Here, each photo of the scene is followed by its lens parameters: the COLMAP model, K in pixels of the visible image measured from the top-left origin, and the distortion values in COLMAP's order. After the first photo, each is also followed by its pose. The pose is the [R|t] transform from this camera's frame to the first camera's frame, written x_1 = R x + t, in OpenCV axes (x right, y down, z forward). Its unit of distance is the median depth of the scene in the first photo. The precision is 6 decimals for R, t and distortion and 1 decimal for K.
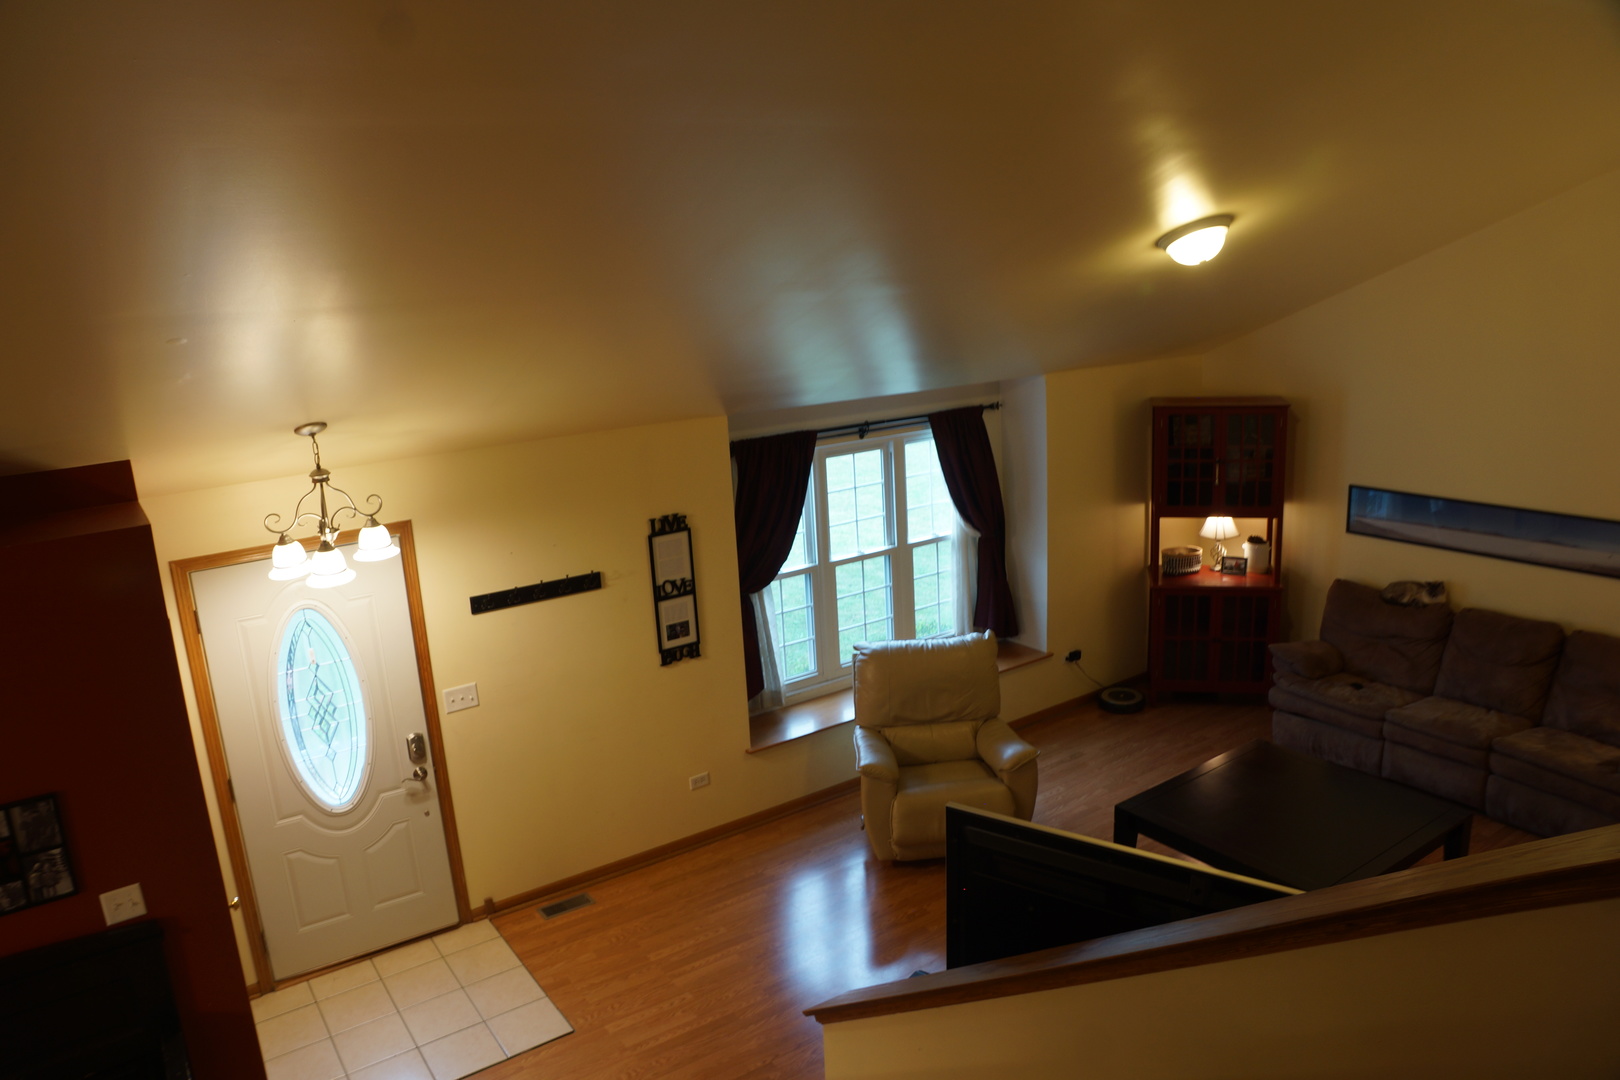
lens RADIAL K [[1129.5, 0, 803.1], [0, 1129.5, 549.0], [0, 0, 1]] dist [-0.168836, 0.122965]
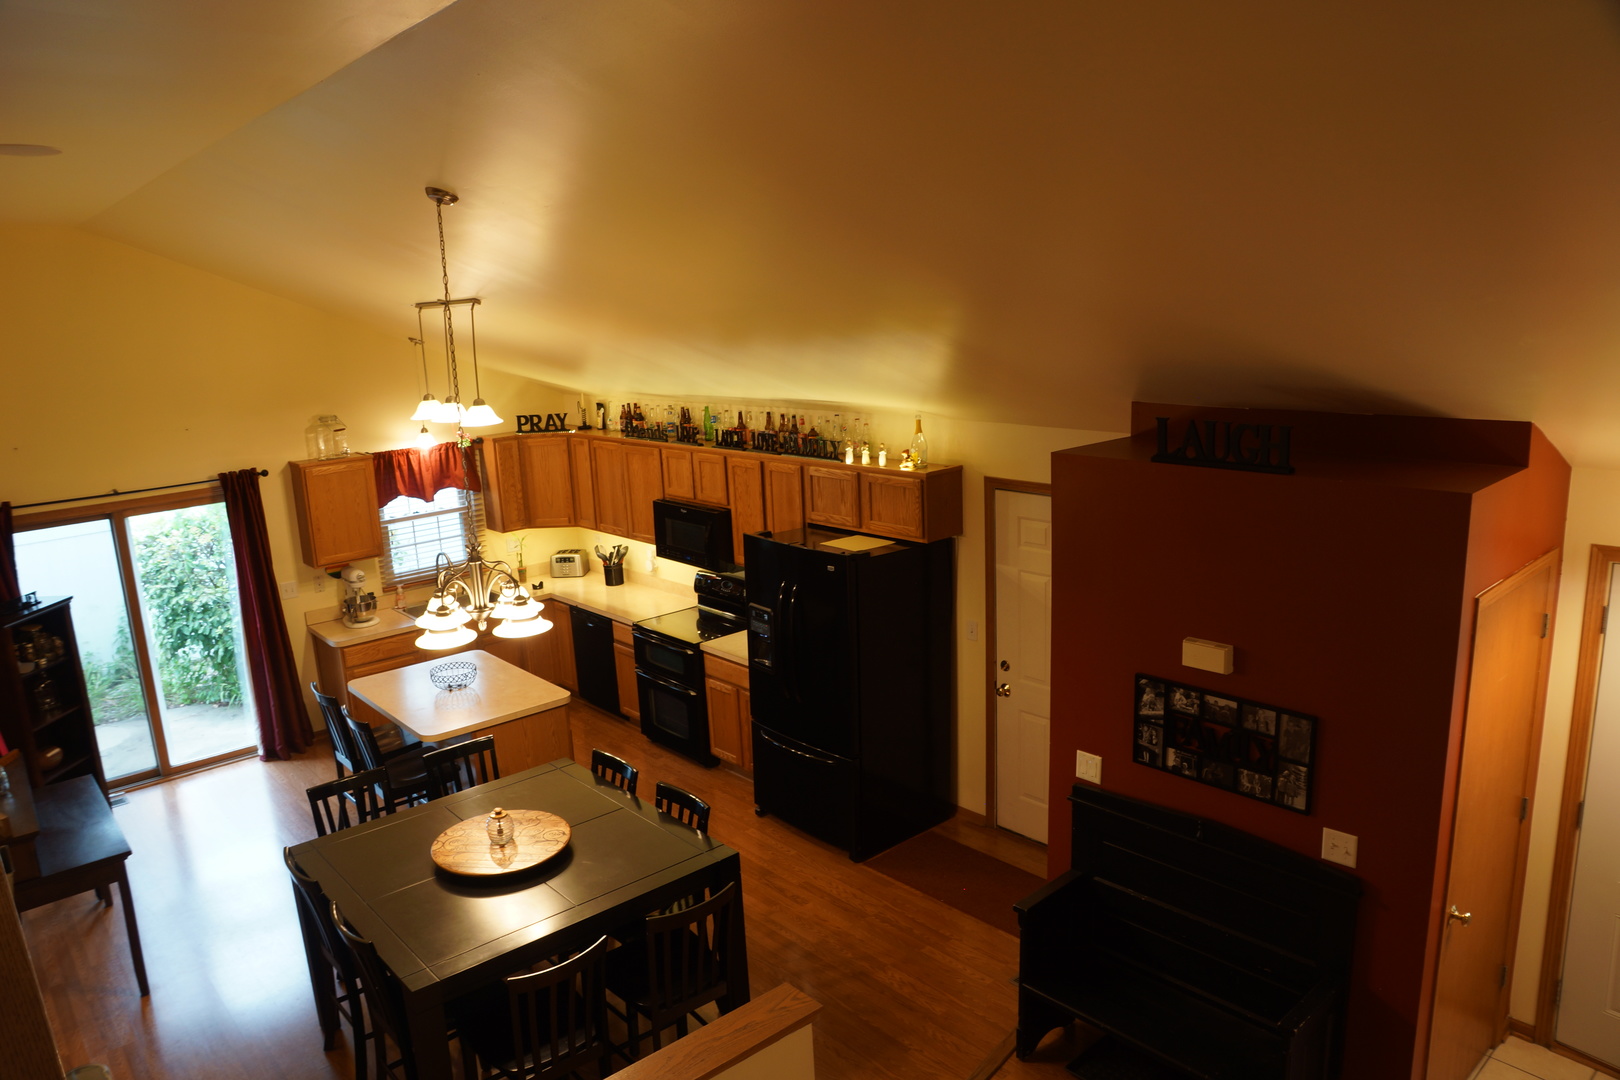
lens RADIAL K [[1129.5, 0, 803.1], [0, 1129.5, 549.0], [0, 0, 1]] dist [-0.168836, 0.122965]
pose [[0.121876, 0.265211, -0.956457, 0.127282], [-0.197186, 0.950902, 0.238544, -0.049591], [0.972761, 0.159527, 0.168188, 0.174160]]
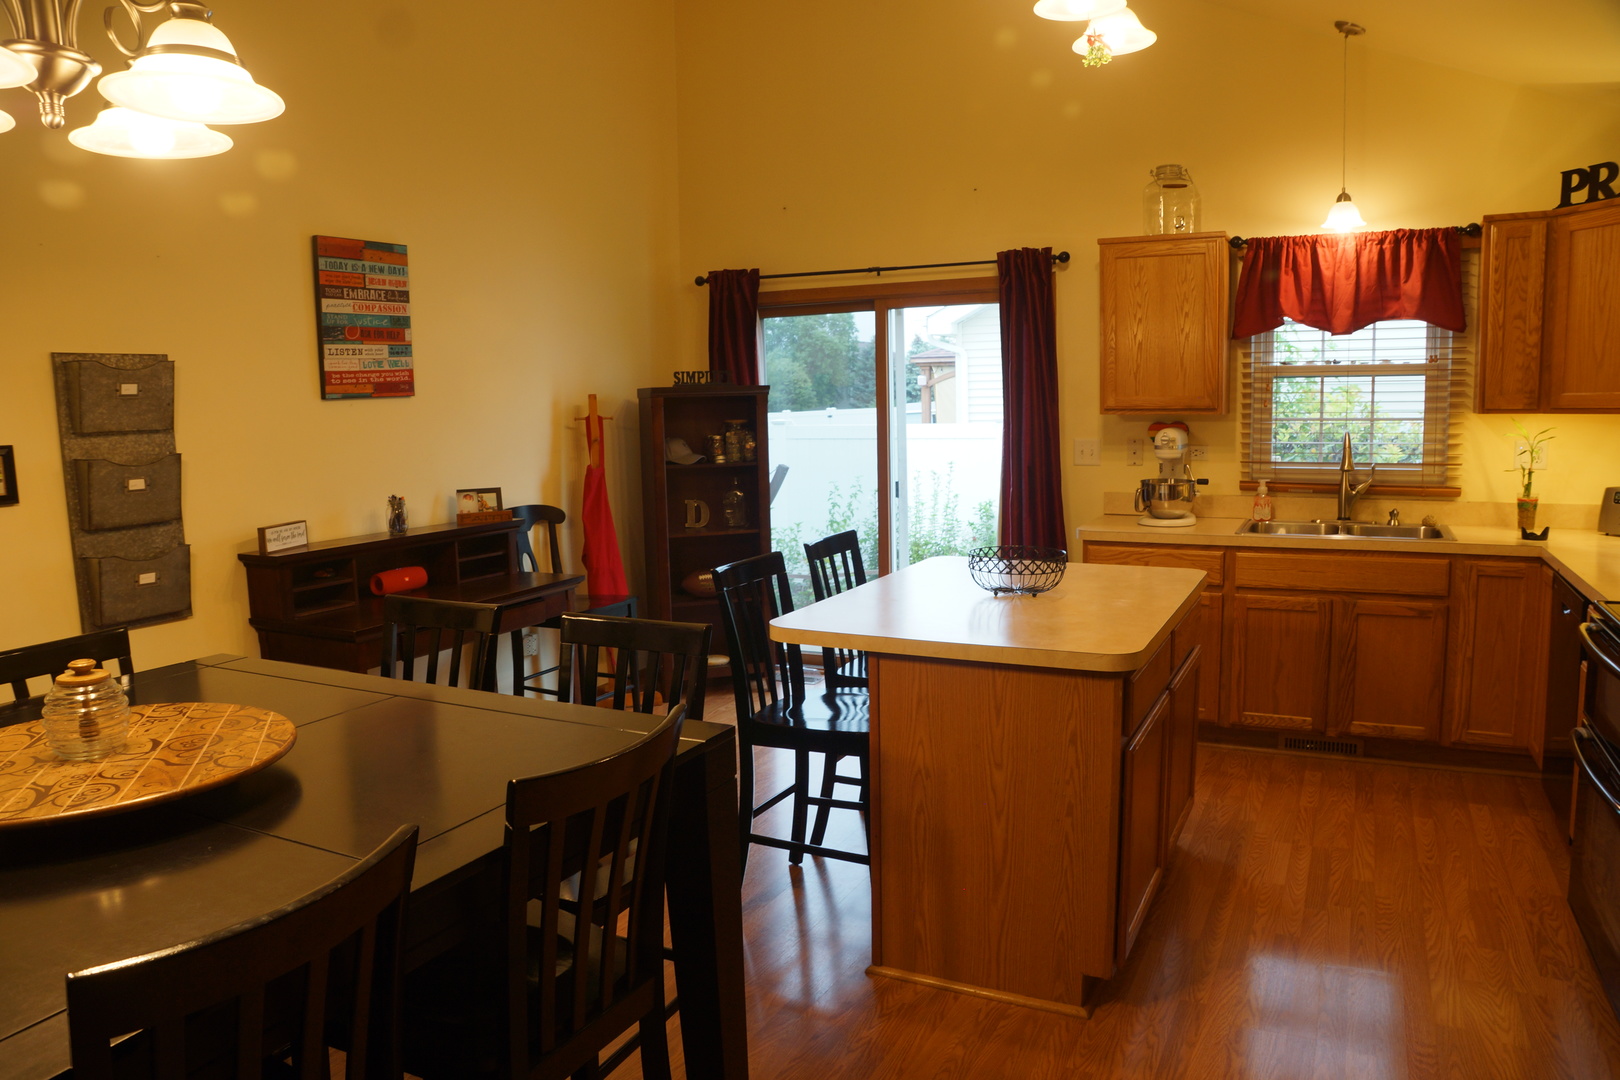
lens RADIAL K [[1129.5, 0, 803.1], [0, 1129.5, 549.0], [0, 0, 1]] dist [-0.168836, 0.122965]
pose [[-0.874777, 0.133417, -0.465796, -0.621784], [-0.048545, 0.932372, 0.358226, 0.216360], [0.482089, 0.335979, -0.809141, 0.419502]]
